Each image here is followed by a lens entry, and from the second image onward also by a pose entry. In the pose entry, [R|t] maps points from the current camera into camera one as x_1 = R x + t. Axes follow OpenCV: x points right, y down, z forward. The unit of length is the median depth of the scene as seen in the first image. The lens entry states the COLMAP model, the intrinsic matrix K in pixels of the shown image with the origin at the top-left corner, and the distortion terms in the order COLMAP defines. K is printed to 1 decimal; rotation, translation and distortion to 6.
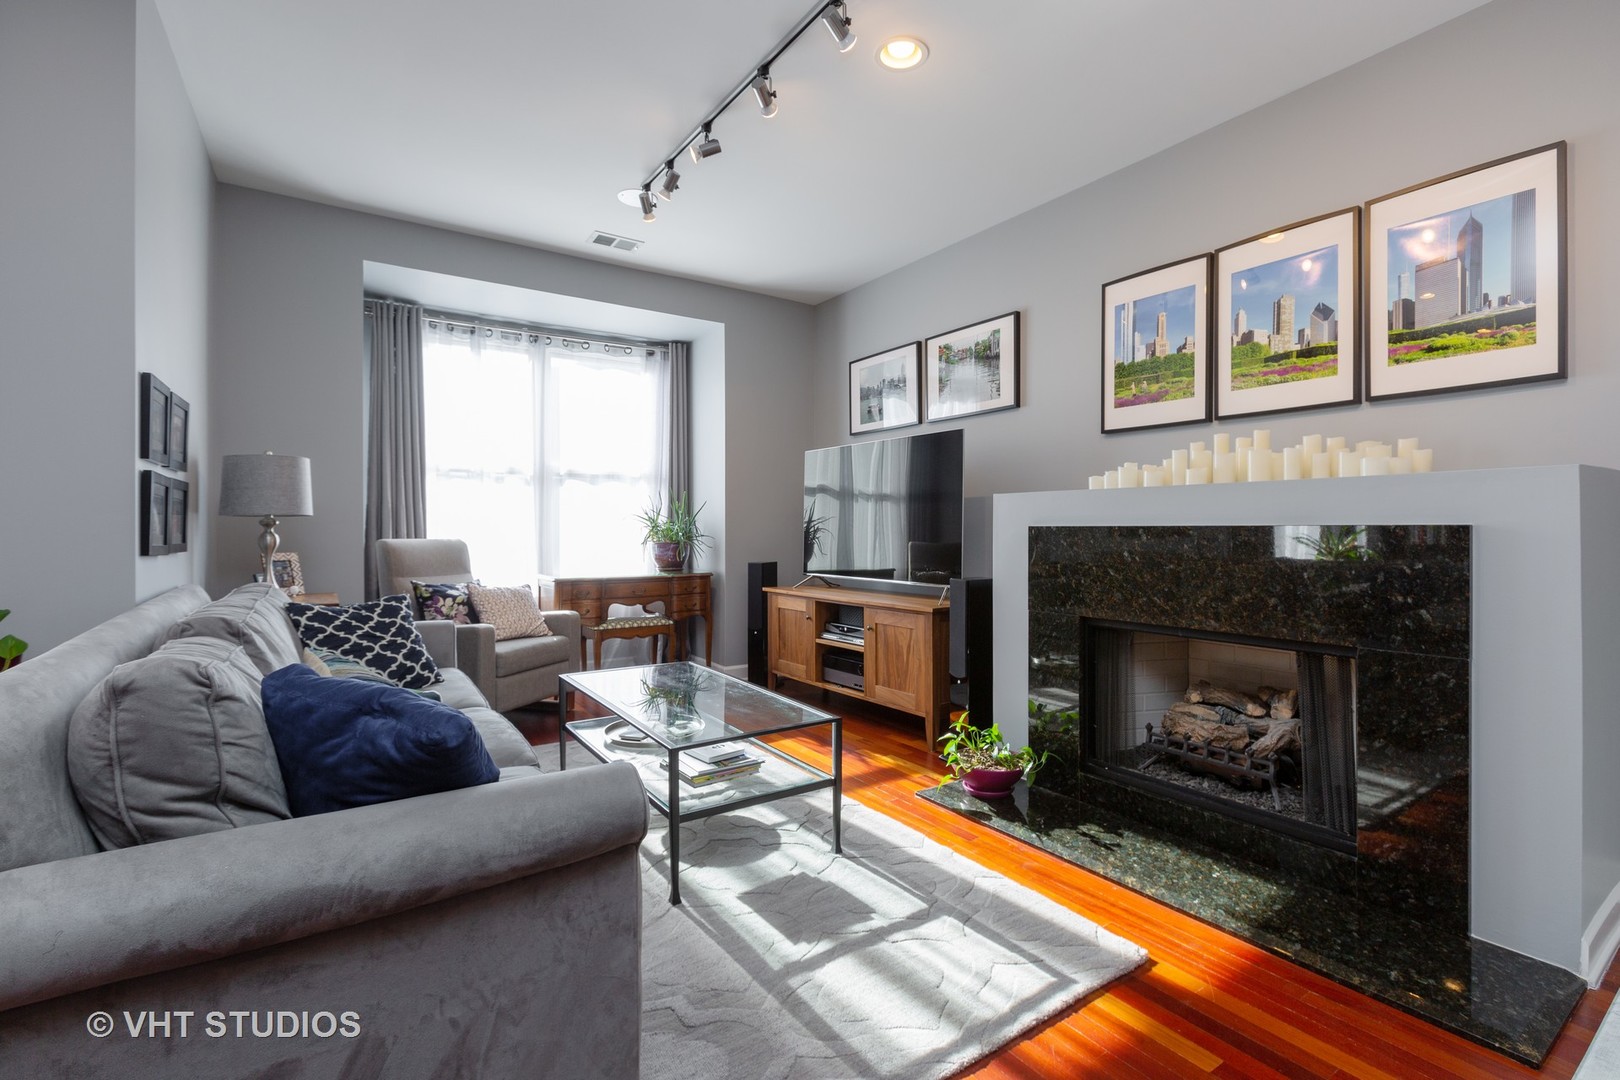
lens RADIAL K [[719.5, 0, 806.3], [0, 719.5, 534.3], [0, 0, 1]] dist [-0.002622, 0.000927]
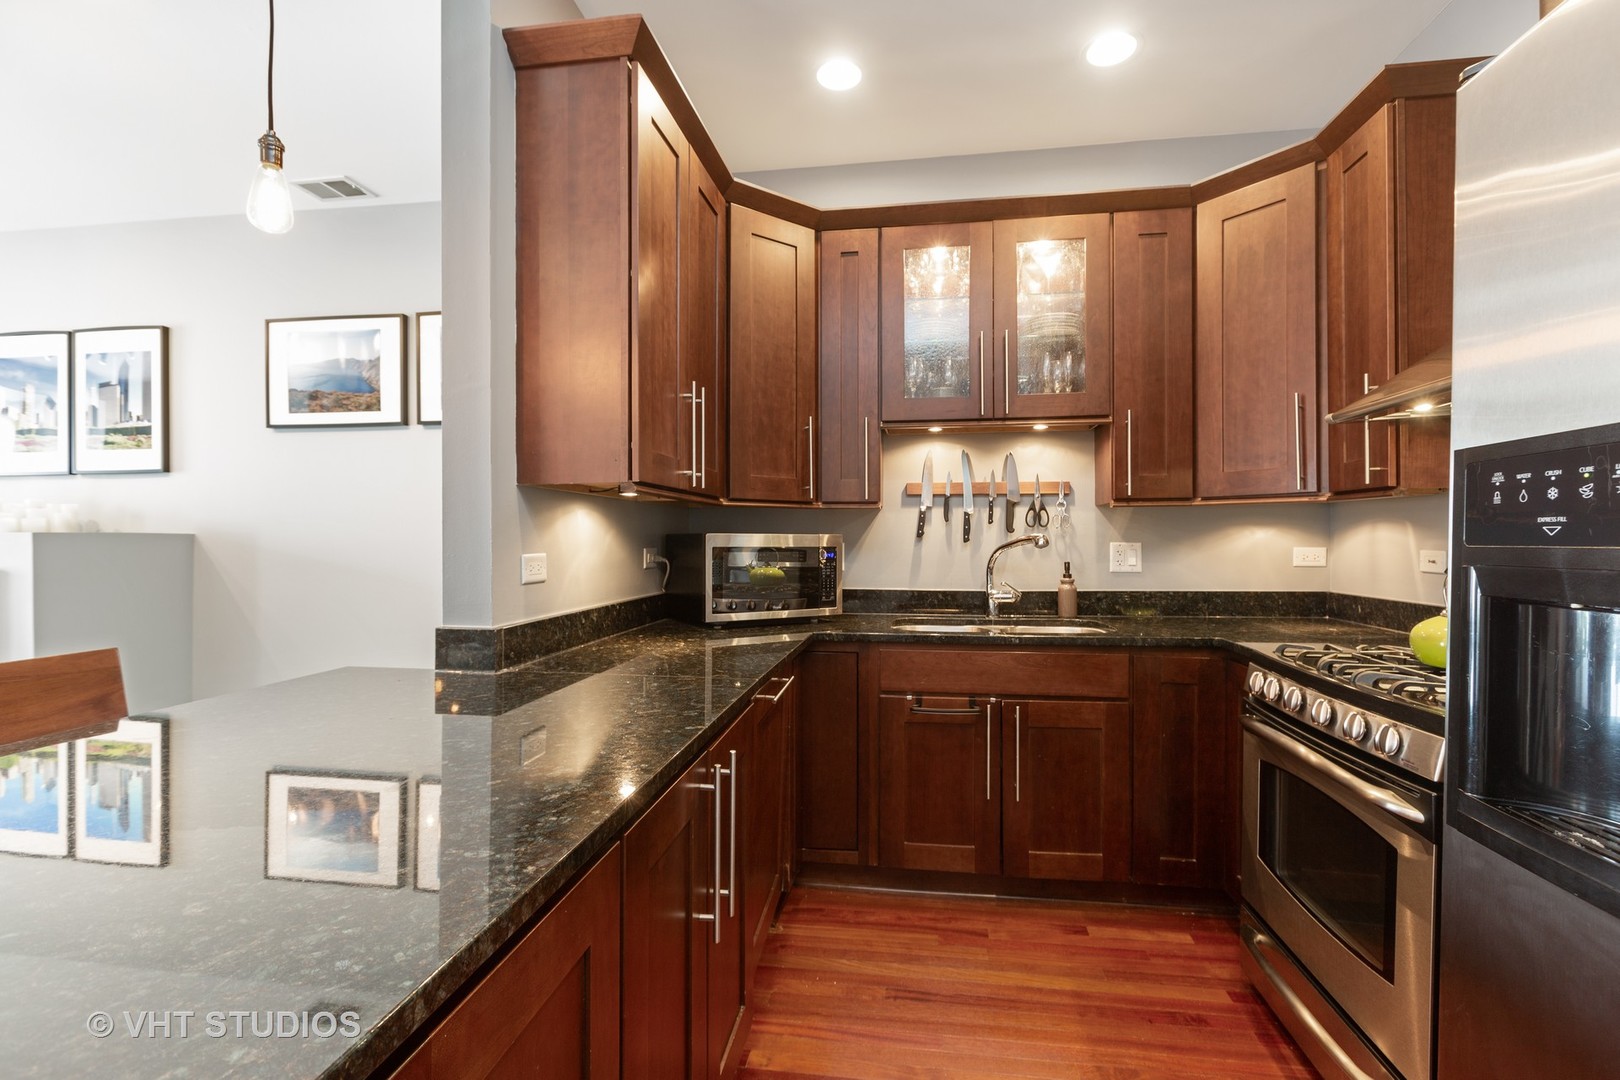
lens RADIAL K [[719.5, 0, 805.1], [0, 719.5, 544.0], [0, 0, 1]] dist [-0.002622, 0.000927]
pose [[0.688536, 0.018133, 0.724975, 0.781191], [-0.002119, 0.999733, -0.022992, -0.025879], [-0.725199, 0.014295, 0.688391, -0.975921]]
